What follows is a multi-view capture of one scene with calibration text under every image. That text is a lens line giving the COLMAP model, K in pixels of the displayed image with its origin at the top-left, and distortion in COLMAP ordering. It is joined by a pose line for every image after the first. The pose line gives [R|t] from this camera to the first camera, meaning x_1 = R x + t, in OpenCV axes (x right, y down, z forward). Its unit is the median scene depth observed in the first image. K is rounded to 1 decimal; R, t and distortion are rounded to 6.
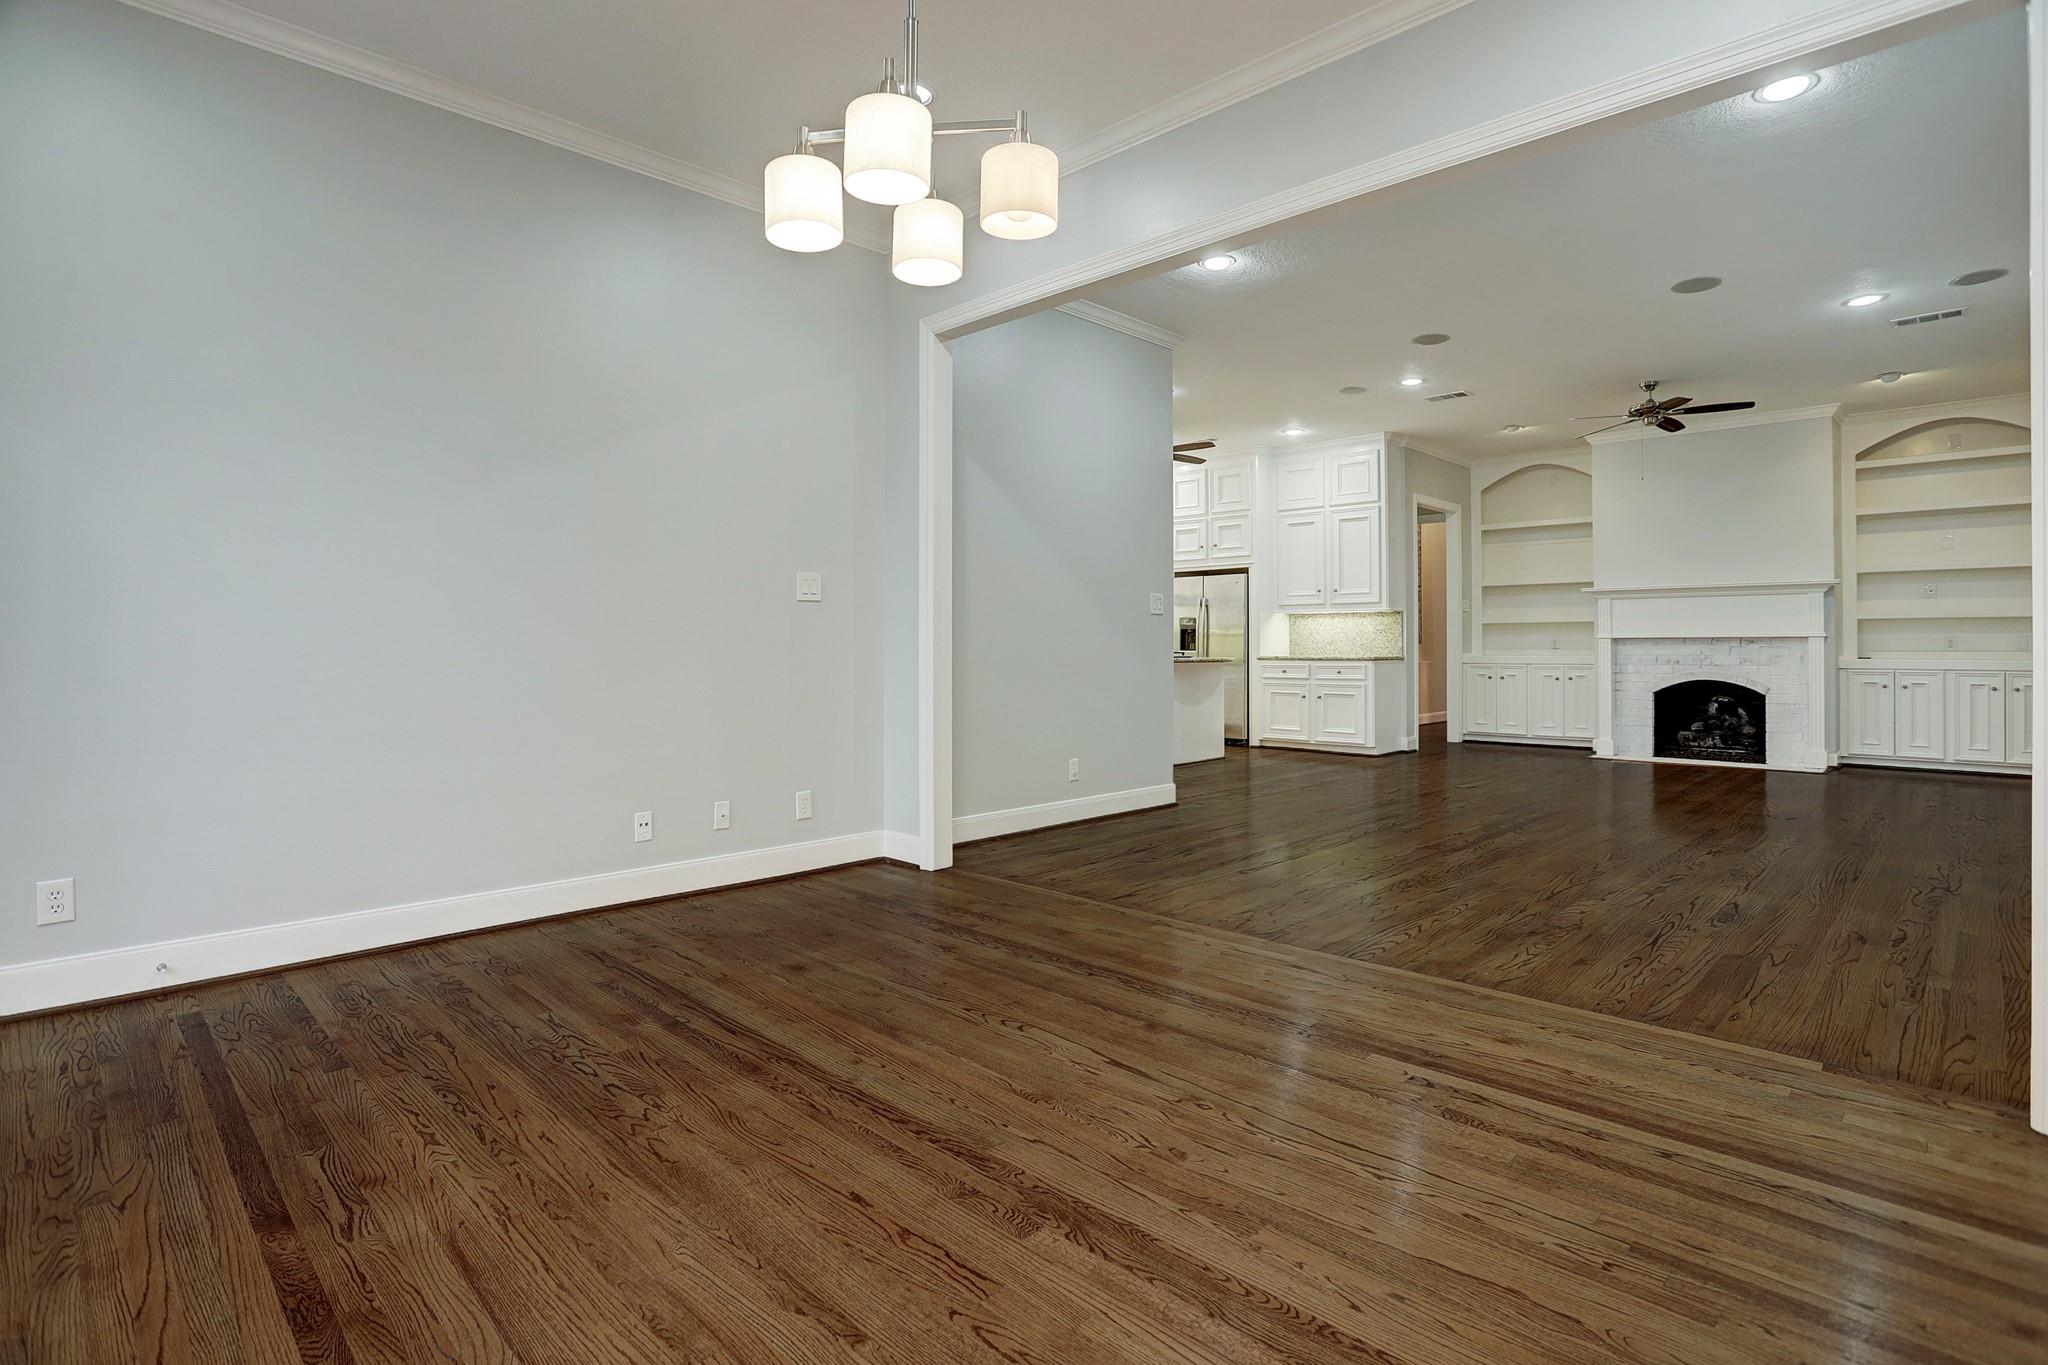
lens RADIAL K [[1021.7, 0, 1021.3], [0, 1021.7, 637.8], [0, 0, 1]] dist [-0.064562, 0.032682]
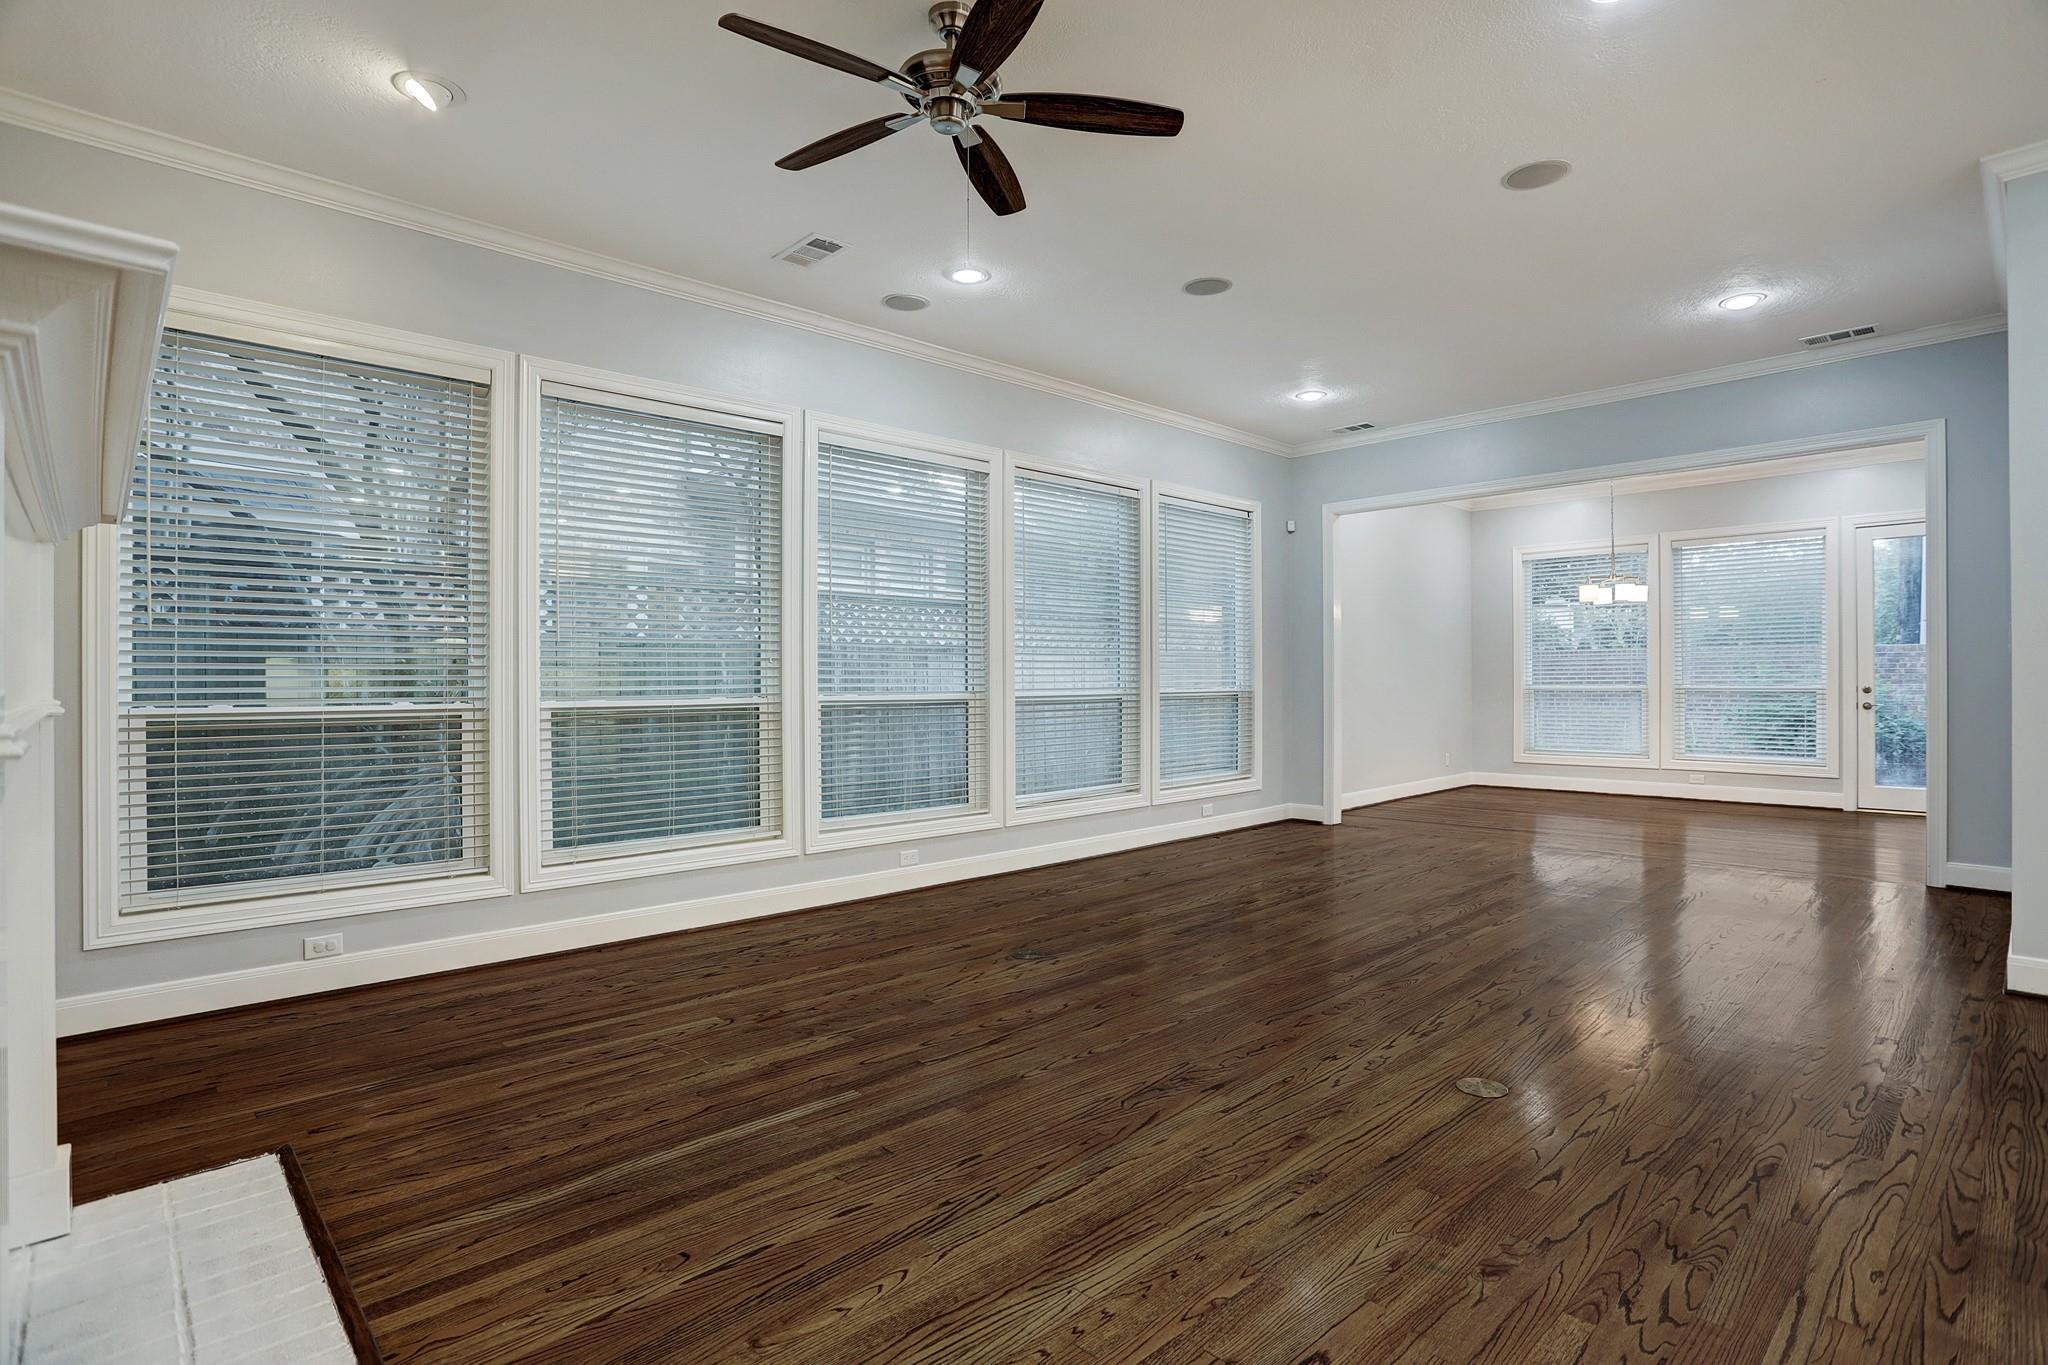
lens RADIAL K [[1001.3, 0, 1015.4], [0, 1001.3, 680.1], [0, 0, 1]] dist [-0.078722, 0.038840]
pose [[-0.999192, 0.003818, 0.040005, 0.481016], [0.003619, 0.999981, -0.005054, -0.006715], [-0.040024, -0.004905, -0.999187, 1.102678]]
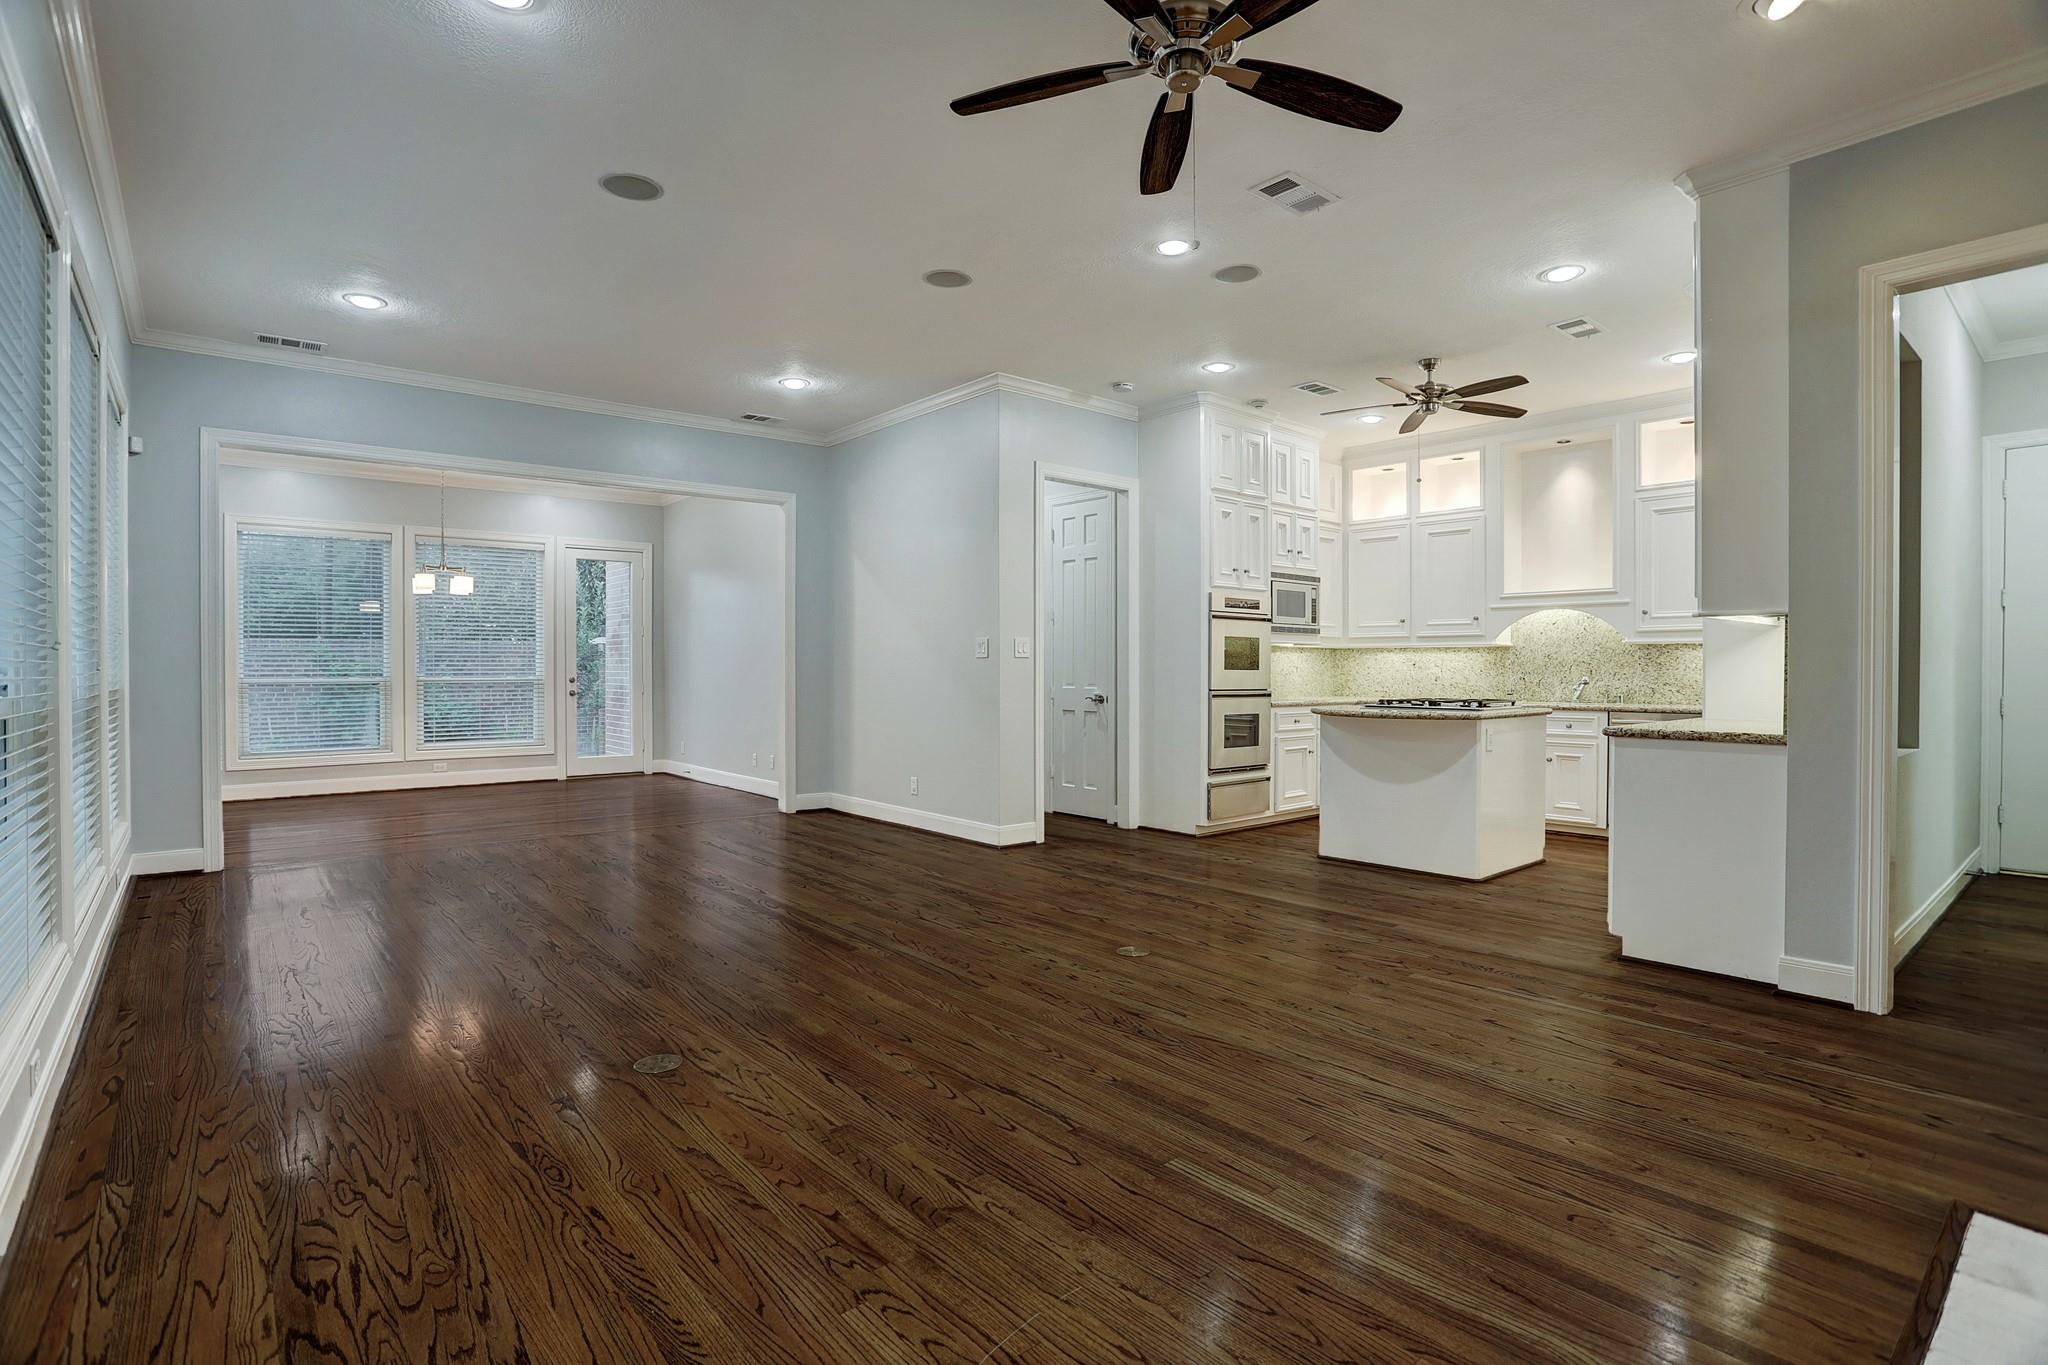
lens RADIAL K [[1001.3, 0, 1015.4], [0, 1001.3, 680.1], [0, 0, 1]] dist [-0.078722, 0.038840]
pose [[-0.102514, 0.011440, -0.994666, 0.790736], [0.007400, 0.999915, 0.010738, -0.007656], [0.994704, -0.006260, -0.102590, 0.791902]]
